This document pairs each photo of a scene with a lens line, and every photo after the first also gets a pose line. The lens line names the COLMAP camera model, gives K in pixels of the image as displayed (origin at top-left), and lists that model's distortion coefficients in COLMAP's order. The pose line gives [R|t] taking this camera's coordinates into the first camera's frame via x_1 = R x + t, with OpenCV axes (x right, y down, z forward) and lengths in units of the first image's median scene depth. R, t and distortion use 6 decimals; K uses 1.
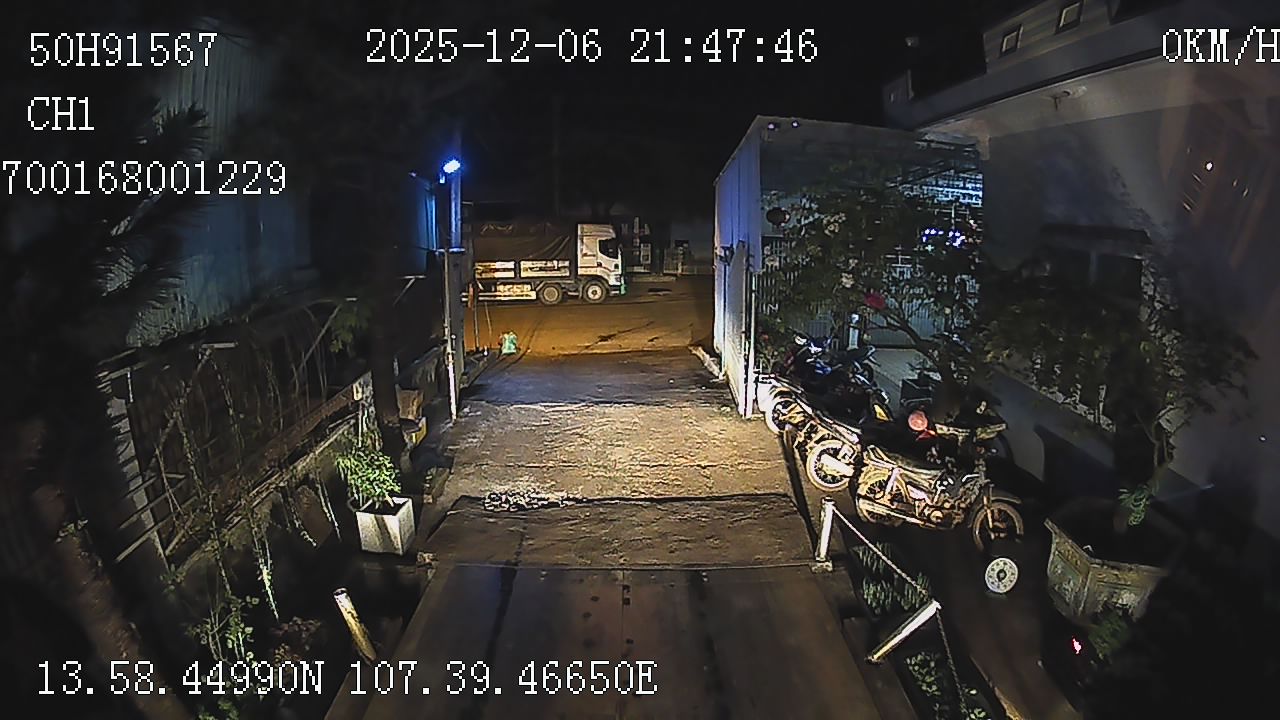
lens RADIAL K [[774.8, 0, 639.2], [0, 774.8, 378.8], [0, 0, 1]] dist [-0.410427, 0.147617]
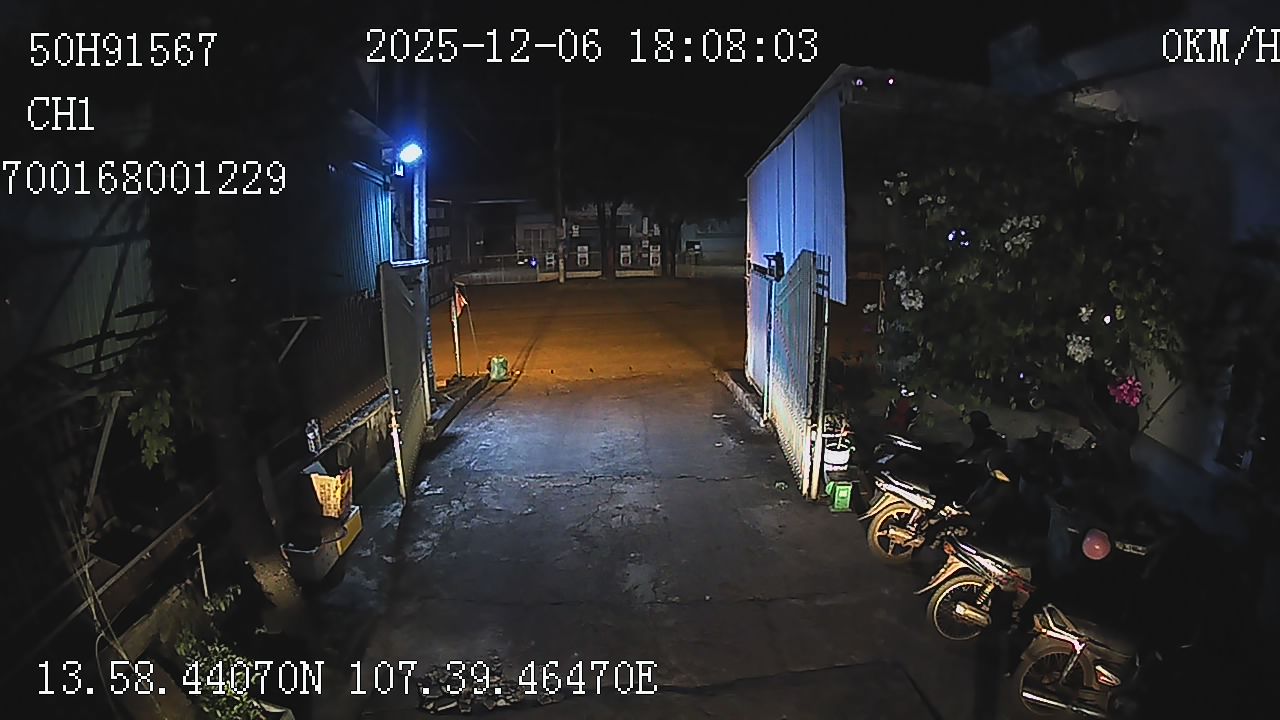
lens RADIAL K [[774.8, 0, 639.2], [0, 774.8, 378.8], [0, 0, 1]] dist [-0.410427, 0.147617]
pose [[0.999931, -0.005650, -0.010347, -0.014209], [0.005651, 0.999984, 0.000059, -0.073235], [0.010346, -0.000117, 0.999946, 0.348211]]
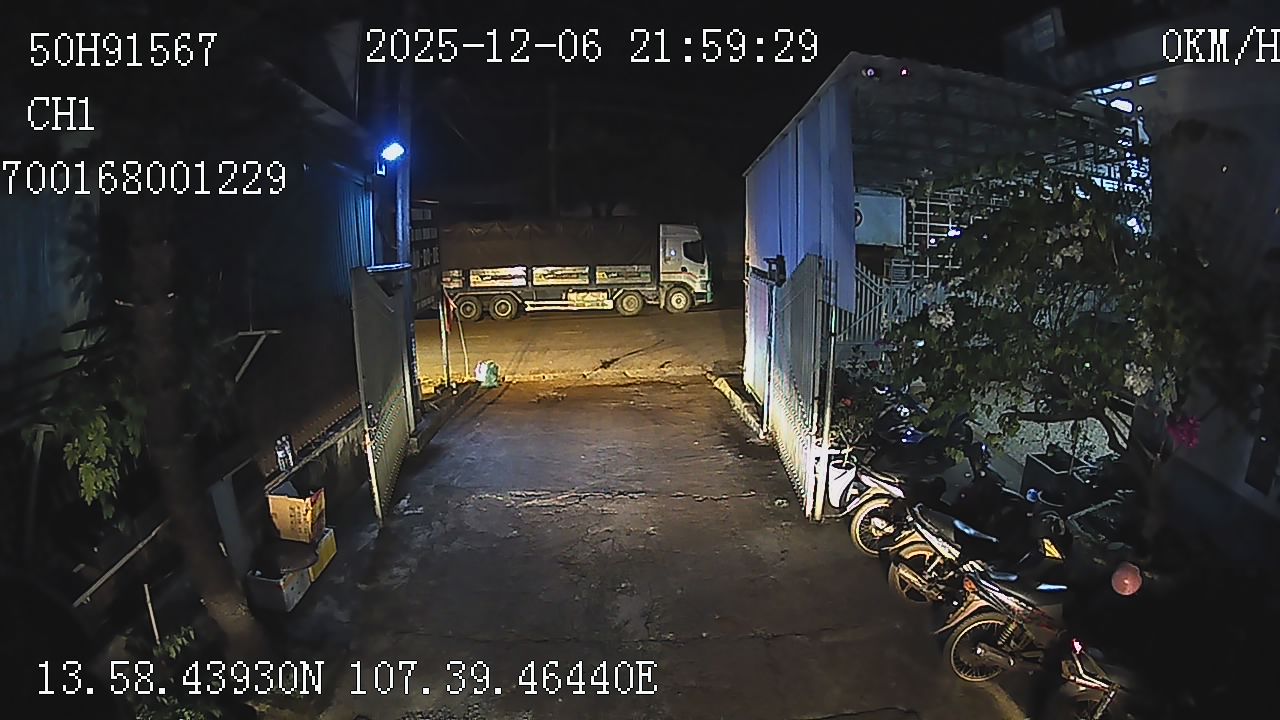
lens RADIAL K [[774.8, 0, 639.2], [0, 774.8, 378.8], [0, 0, 1]] dist [-0.410427, 0.147617]
pose [[0.999966, -0.005898, -0.005691, -0.010453], [0.005893, 0.999982, -0.000818, -0.085970], [0.005695, 0.000784, 0.999983, 0.404897]]
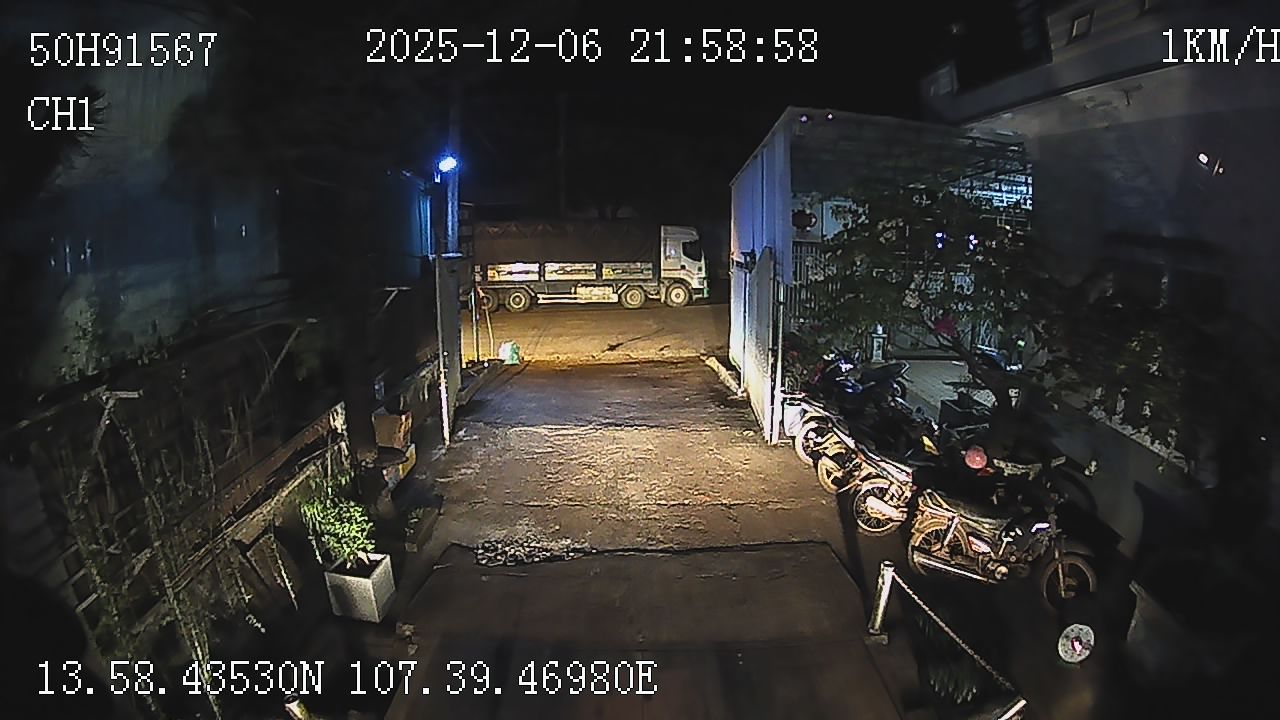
lens RADIAL K [[774.8, 0, 639.2], [0, 774.8, 378.8], [0, 0, 1]] dist [-0.410427, 0.147617]
pose [[0.999971, 0.002137, -0.007372, -0.011636], [-0.002159, 0.999994, -0.002866, -0.026138], [0.007366, 0.002882, 0.999969, 0.121004]]
